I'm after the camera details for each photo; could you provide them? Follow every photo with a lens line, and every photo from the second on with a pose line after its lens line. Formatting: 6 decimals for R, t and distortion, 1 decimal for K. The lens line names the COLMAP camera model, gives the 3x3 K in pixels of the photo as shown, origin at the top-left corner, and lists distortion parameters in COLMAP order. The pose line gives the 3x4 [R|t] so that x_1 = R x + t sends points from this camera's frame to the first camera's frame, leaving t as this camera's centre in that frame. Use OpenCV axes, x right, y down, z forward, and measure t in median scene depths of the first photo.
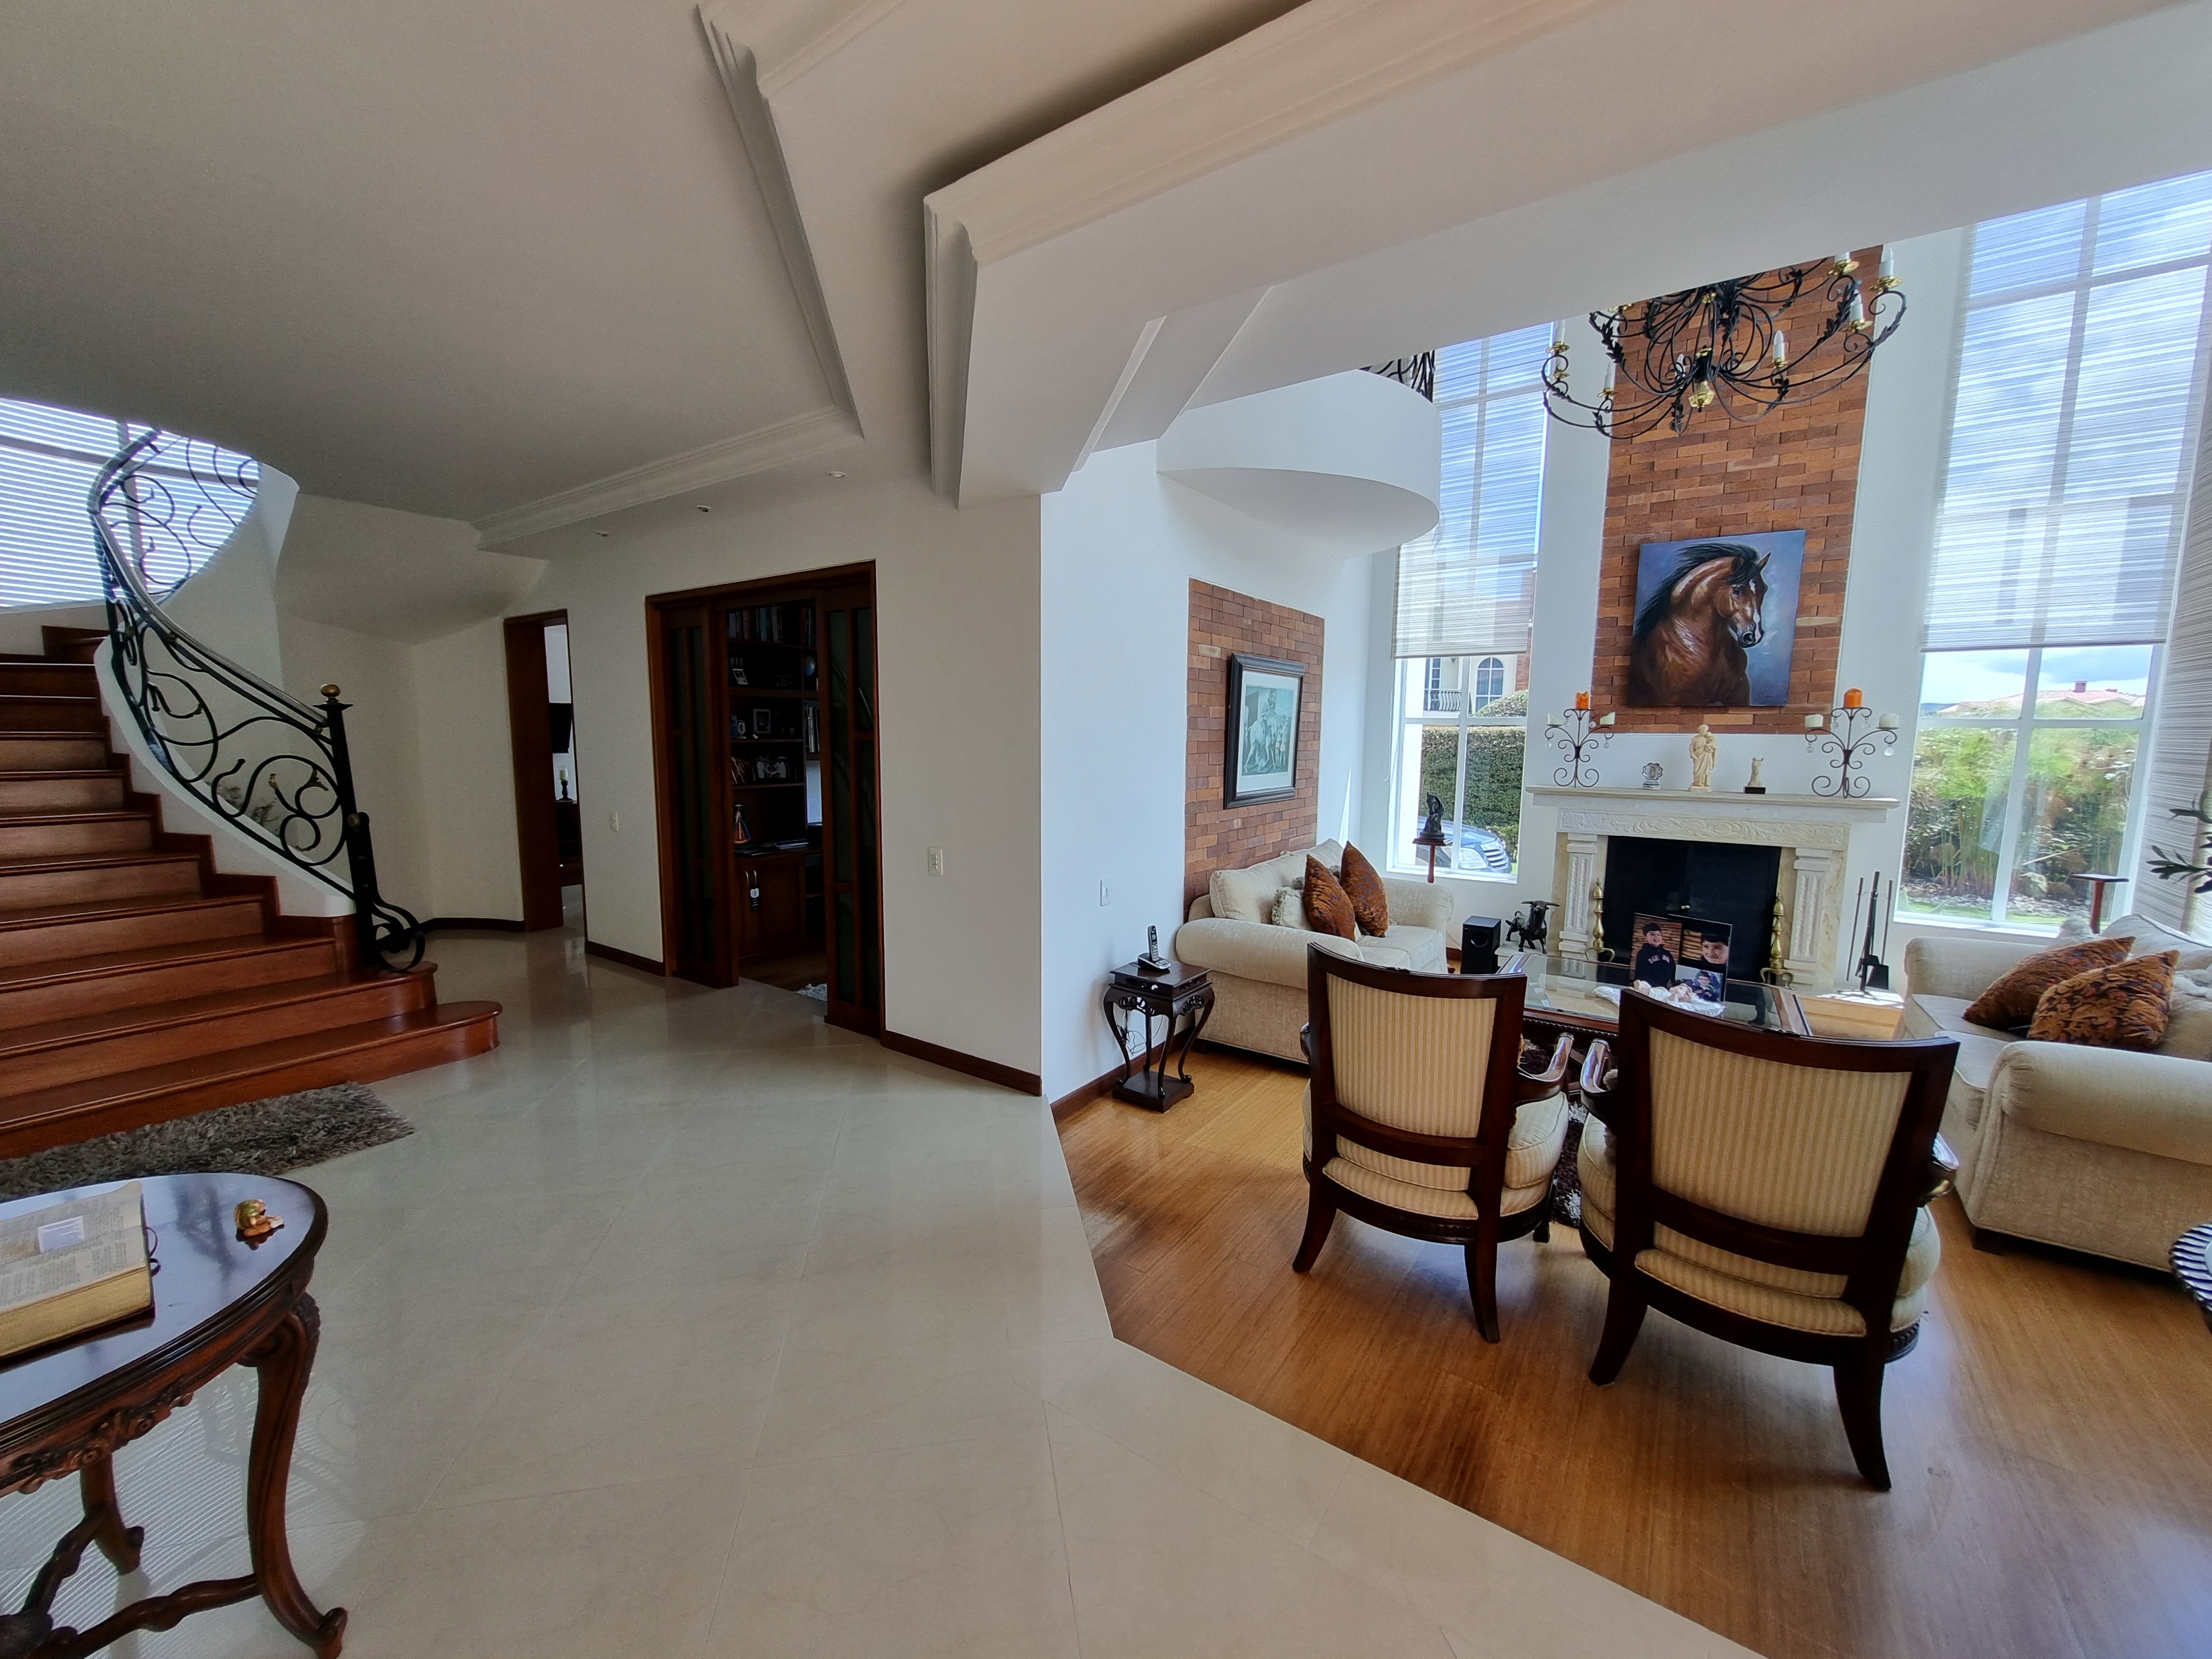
lens RADIAL K [[857.1, 0, 1107.6], [0, 857.1, 833.8], [0, 0, 1]] dist [-0.000162, 0.000419]
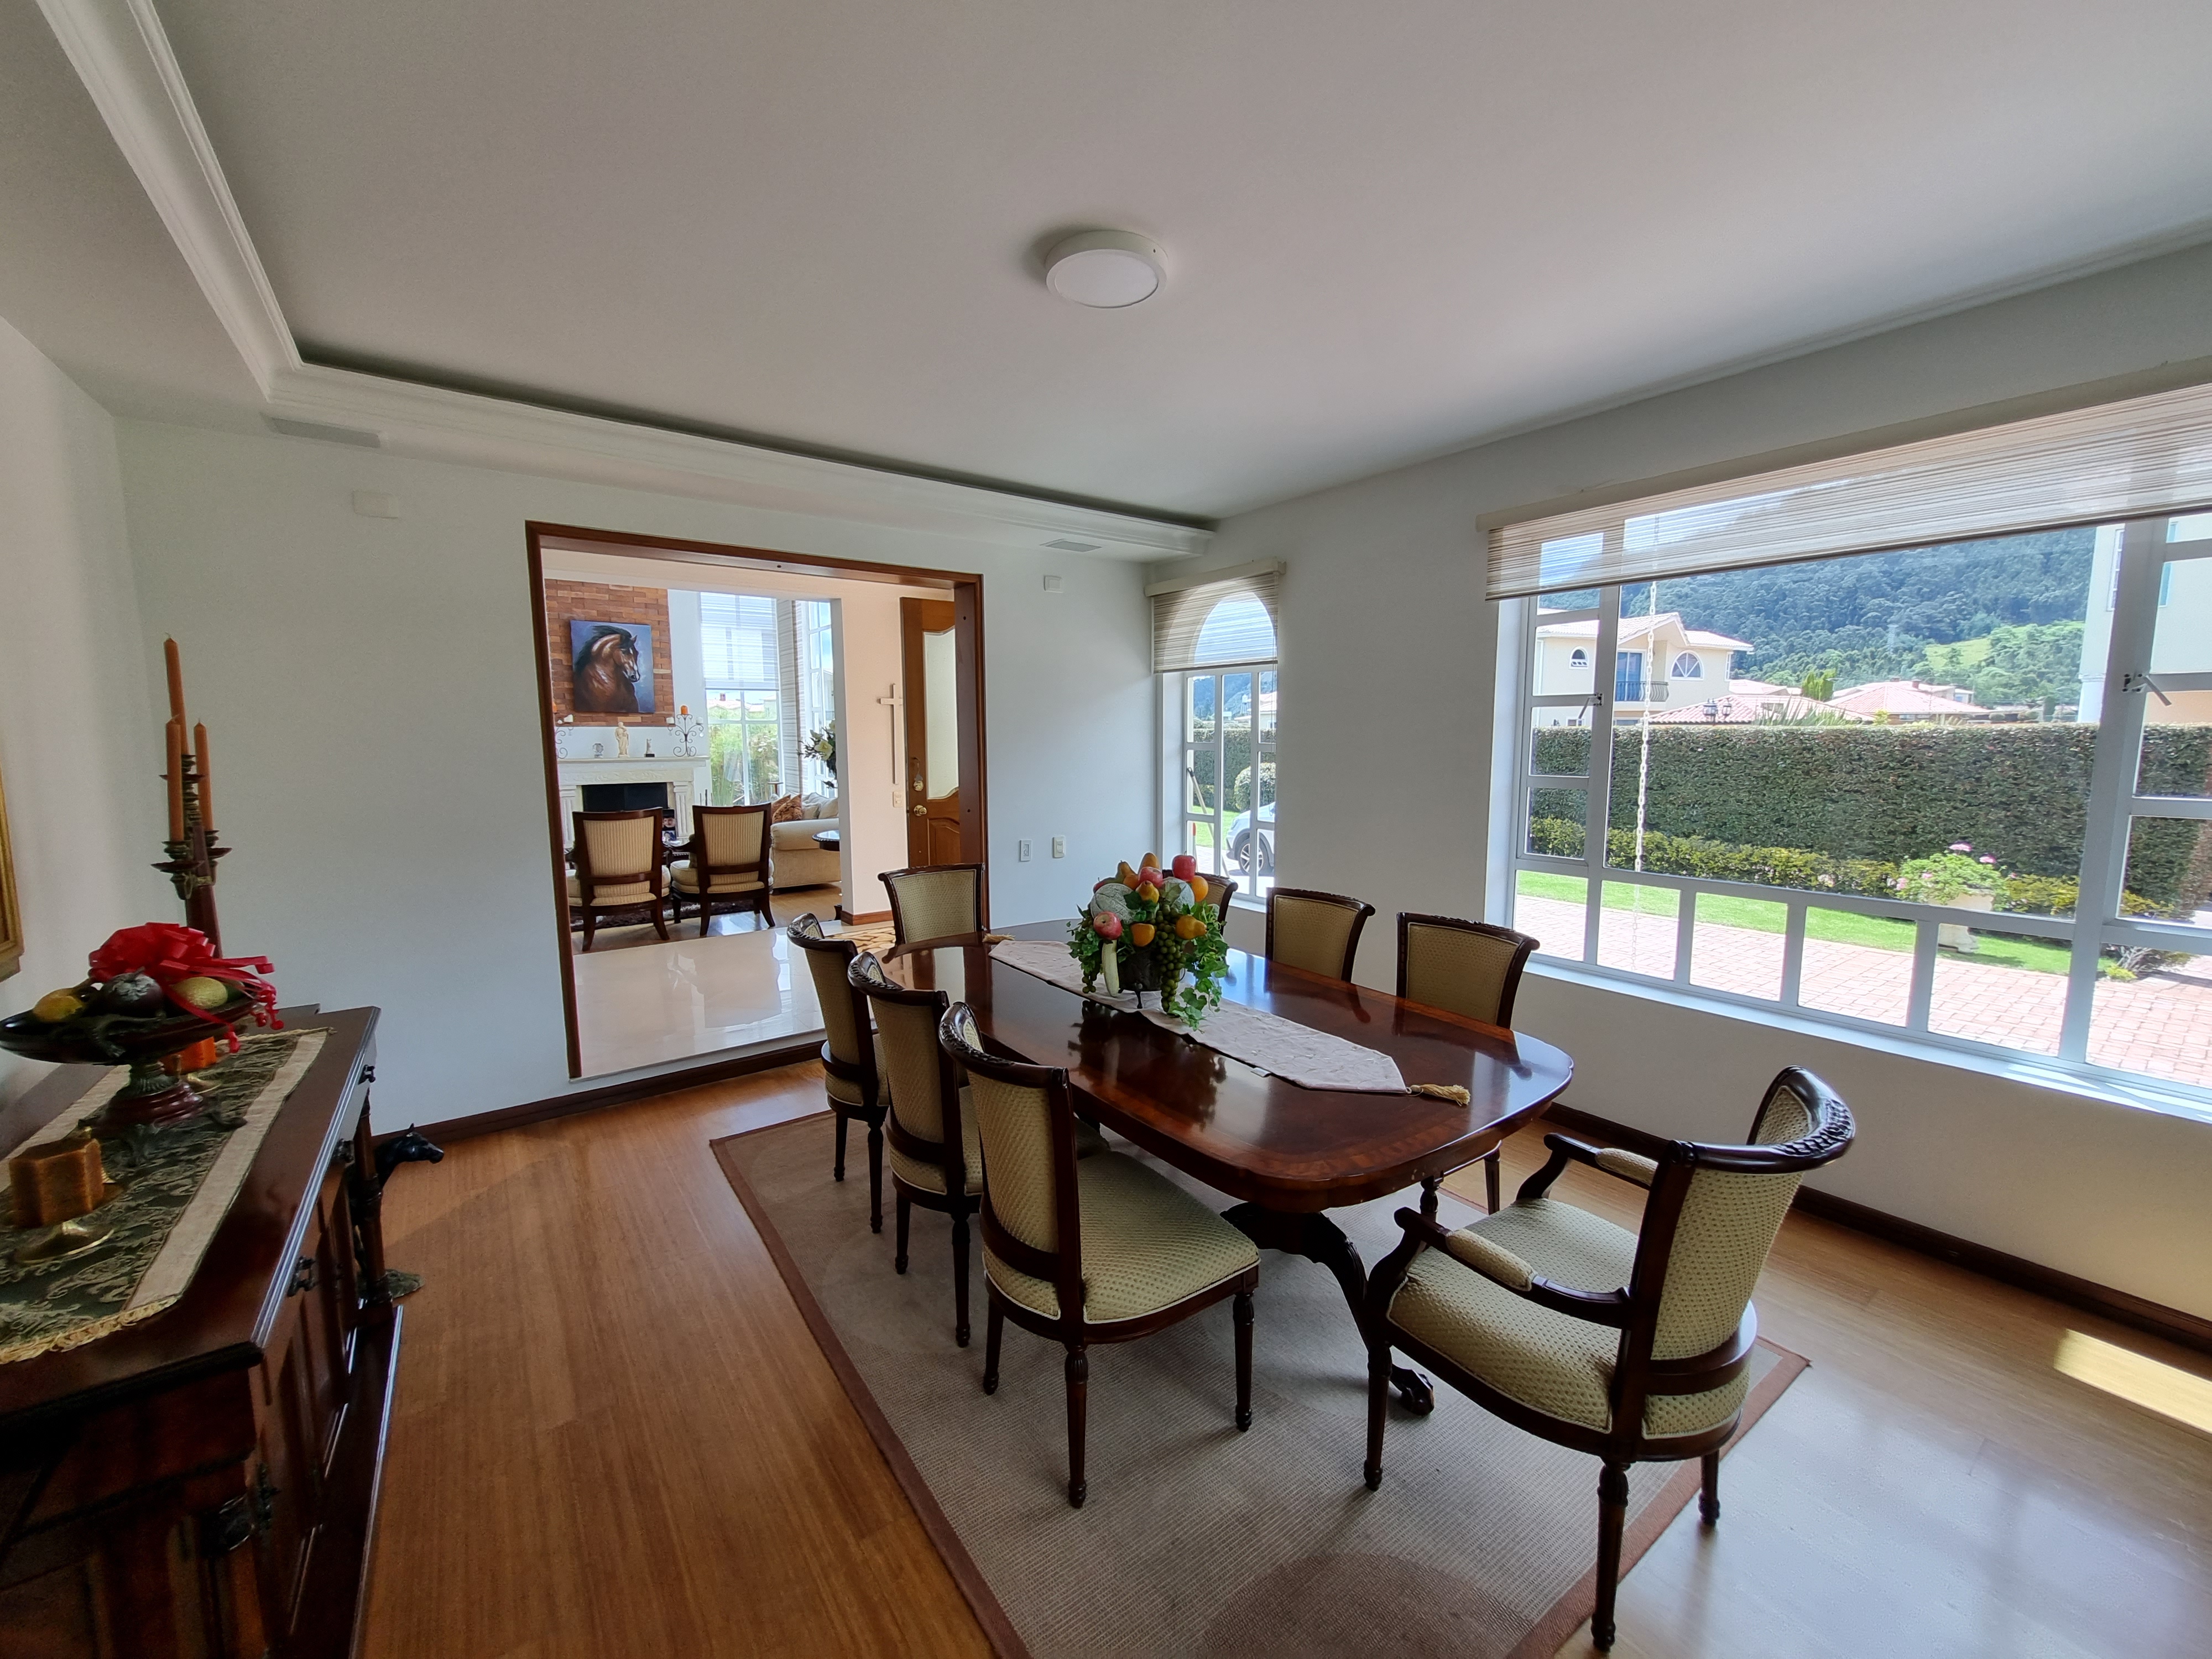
lens RADIAL K [[857.1, 0, 1104.6], [0, 857.1, 827.9], [0, 0, 1]] dist [-0.000162, 0.000419]
pose [[0.305811, -0.114171, 0.945222, -0.801054], [0.119036, 0.989579, 0.081017, 0.078819], [-0.944622, 0.087740, 0.316215, -0.593214]]
